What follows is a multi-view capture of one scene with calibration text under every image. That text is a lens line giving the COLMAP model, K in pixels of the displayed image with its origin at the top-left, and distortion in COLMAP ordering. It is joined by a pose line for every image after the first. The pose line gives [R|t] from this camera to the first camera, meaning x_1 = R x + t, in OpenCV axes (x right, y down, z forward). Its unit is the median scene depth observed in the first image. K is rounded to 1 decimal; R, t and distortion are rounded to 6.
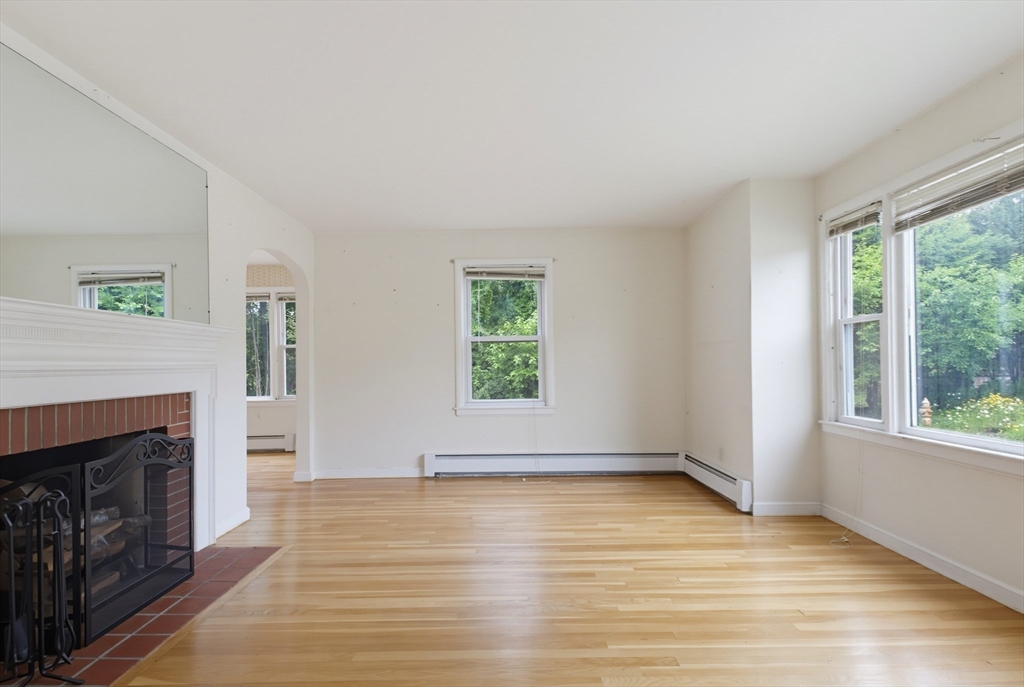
lens RADIAL K [[497.6, 0, 513.5], [0, 497.6, 356.6], [0, 0, 1]] dist [0.015189, -0.011604]
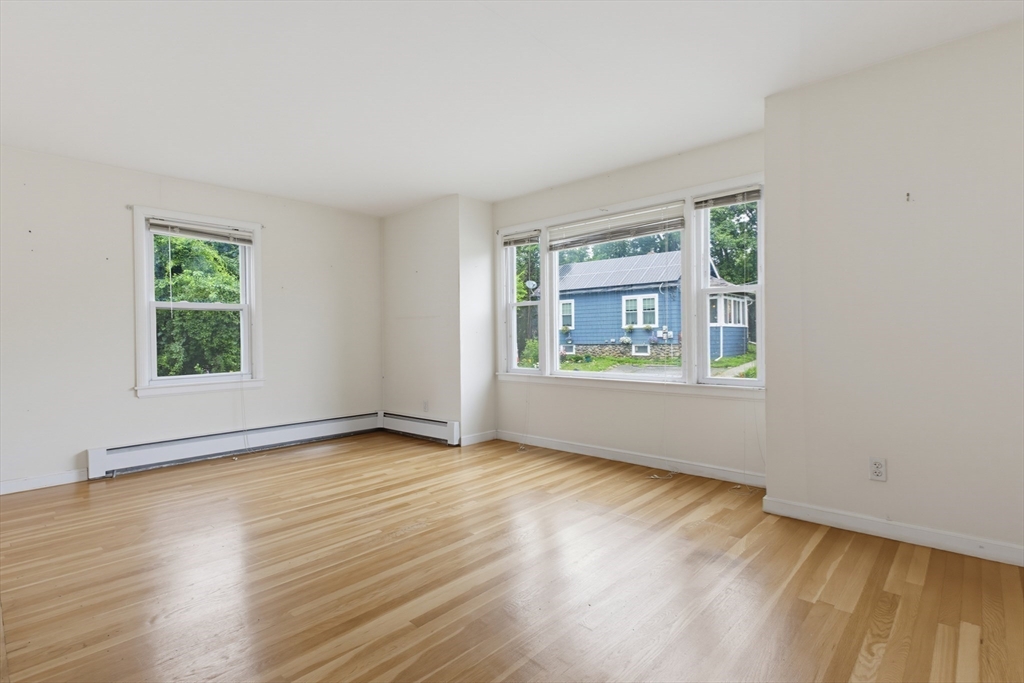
lens RADIAL K [[467.6, 0, 532.9], [0, 467.6, 333.1], [0, 0, 1]] dist [0.002046, 0.000195]
pose [[0.688117, 0.003472, 0.725592, -0.295997], [-0.004935, 0.999988, -0.000104, 0.013260], [-0.725583, -0.003509, 0.688125, -0.002108]]
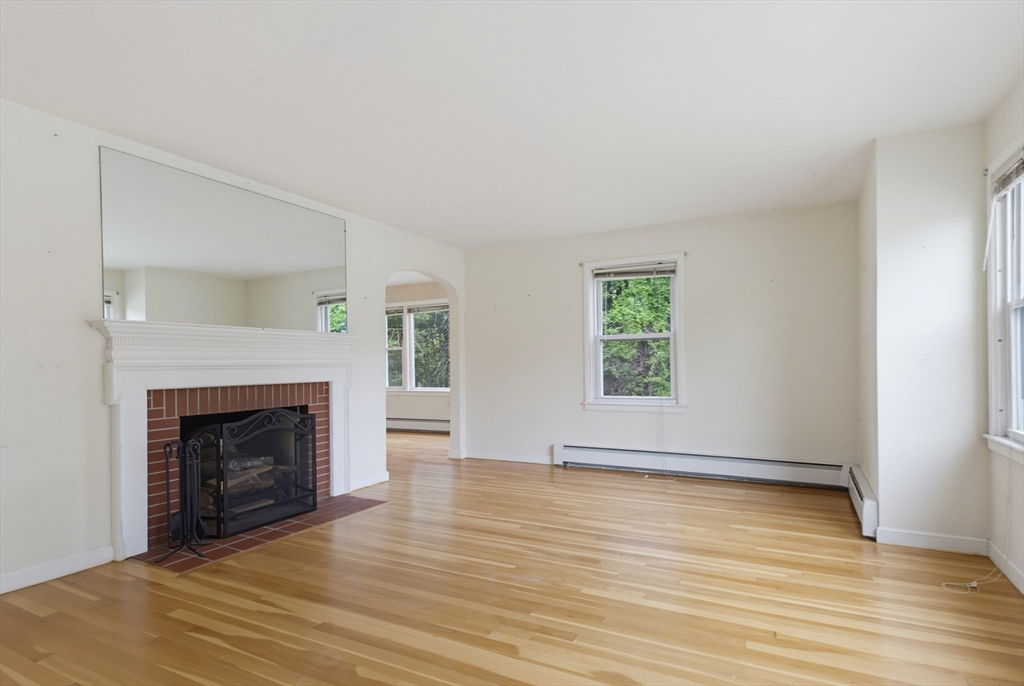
lens RADIAL K [[494.0, 0, 532.1], [0, 494.0, 359.1], [0, 0, 1]] dist [0.003527, 0.000208]
pose [[0.901359, -0.002101, -0.433067, 0.315926], [0.006531, 0.999940, 0.008742, -0.000375], [0.433023, -0.010708, 0.901319, 0.002998]]
